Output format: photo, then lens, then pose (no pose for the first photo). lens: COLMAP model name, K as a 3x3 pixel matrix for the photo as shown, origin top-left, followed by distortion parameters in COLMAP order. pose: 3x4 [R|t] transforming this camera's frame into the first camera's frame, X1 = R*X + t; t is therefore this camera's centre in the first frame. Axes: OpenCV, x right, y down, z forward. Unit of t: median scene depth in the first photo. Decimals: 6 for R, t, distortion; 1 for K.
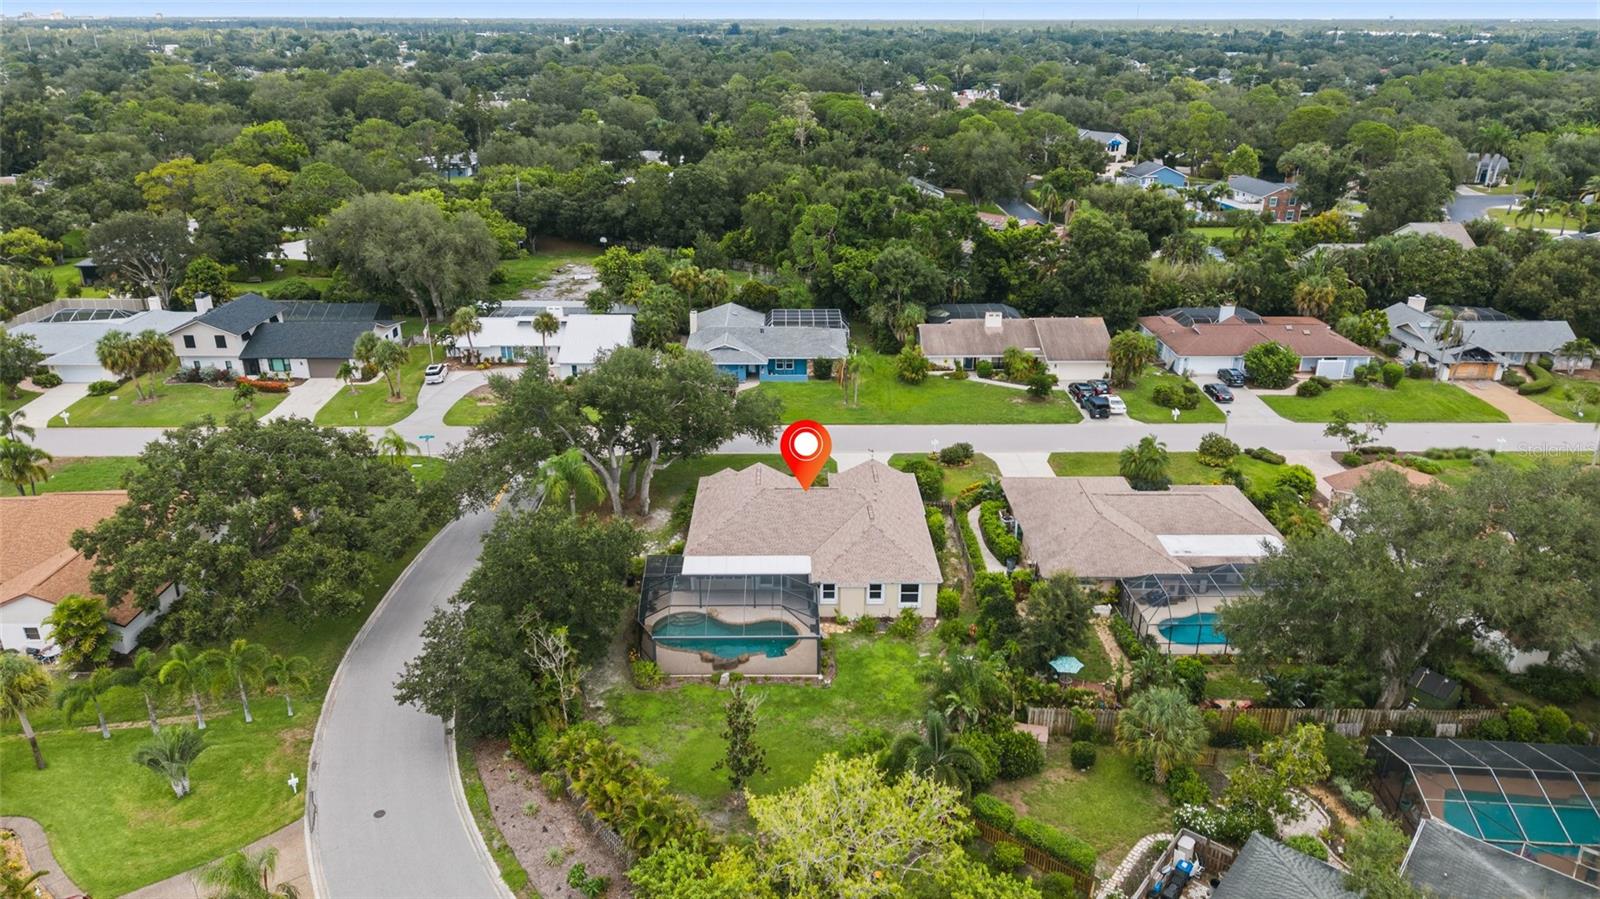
lens RADIAL K [[1082.0, 0, 800.0], [0, 1082.0, 449.5], [0, 0, 1]] dist [0.100023, -0.138438]
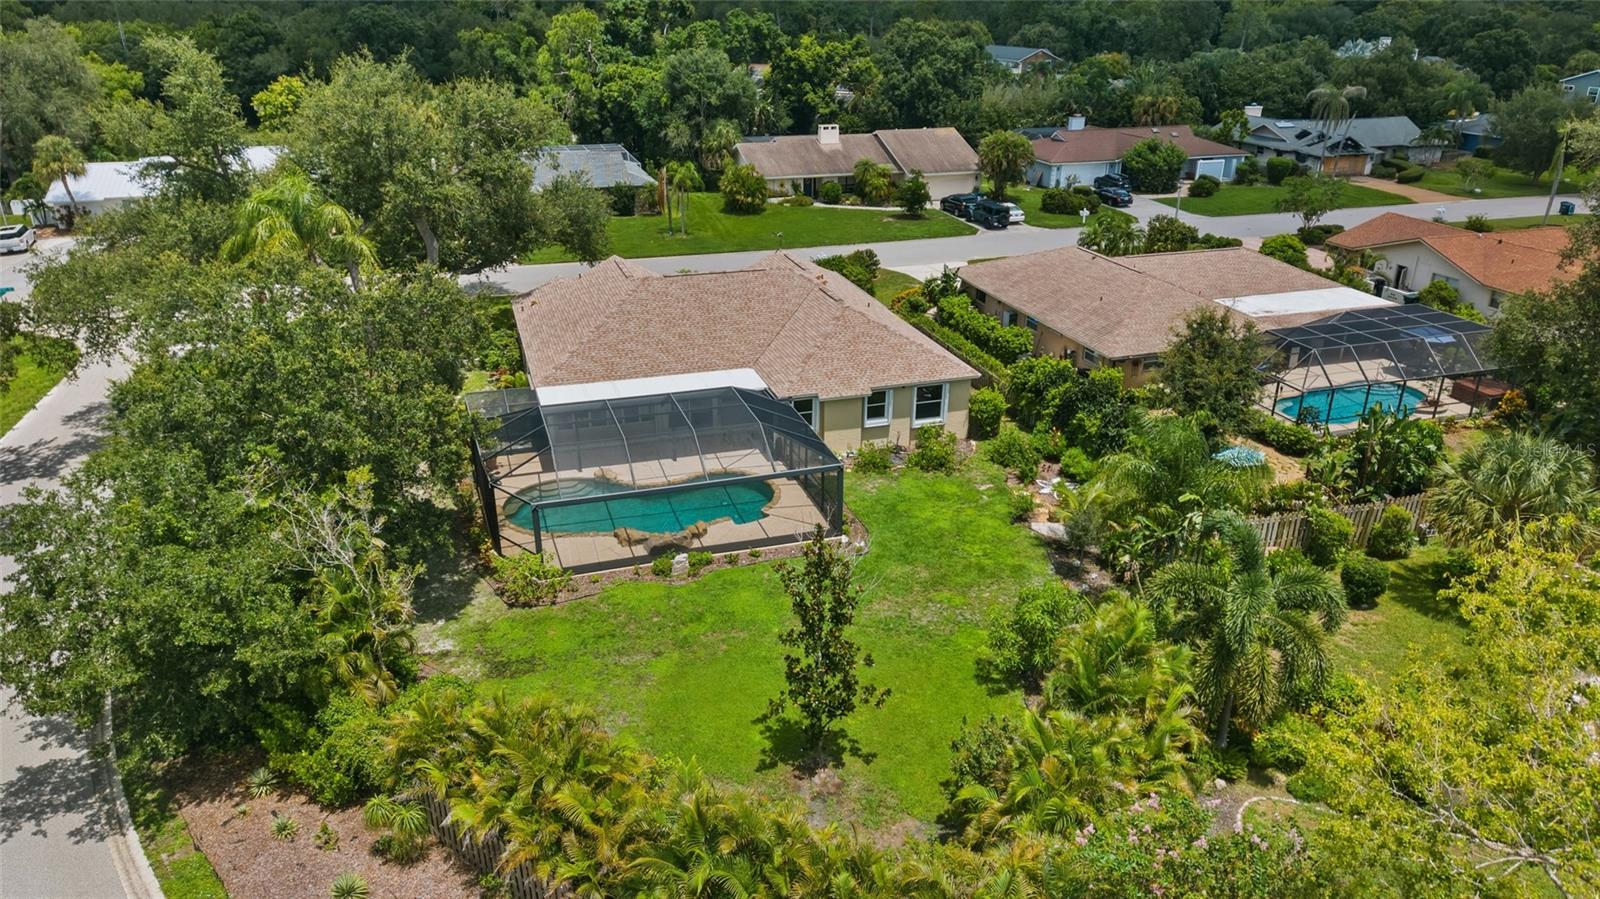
lens RADIAL K [[1082.0, 0, 800.0], [0, 1082.0, 449.5], [0, 0, 1]] dist [0.100023, -0.138438]
pose [[0.956419, -0.114519, 0.268603, -0.081915], [0.108432, 0.993399, 0.037443, 0.077713], [-0.271118, -0.006686, 0.962523, 0.260862]]
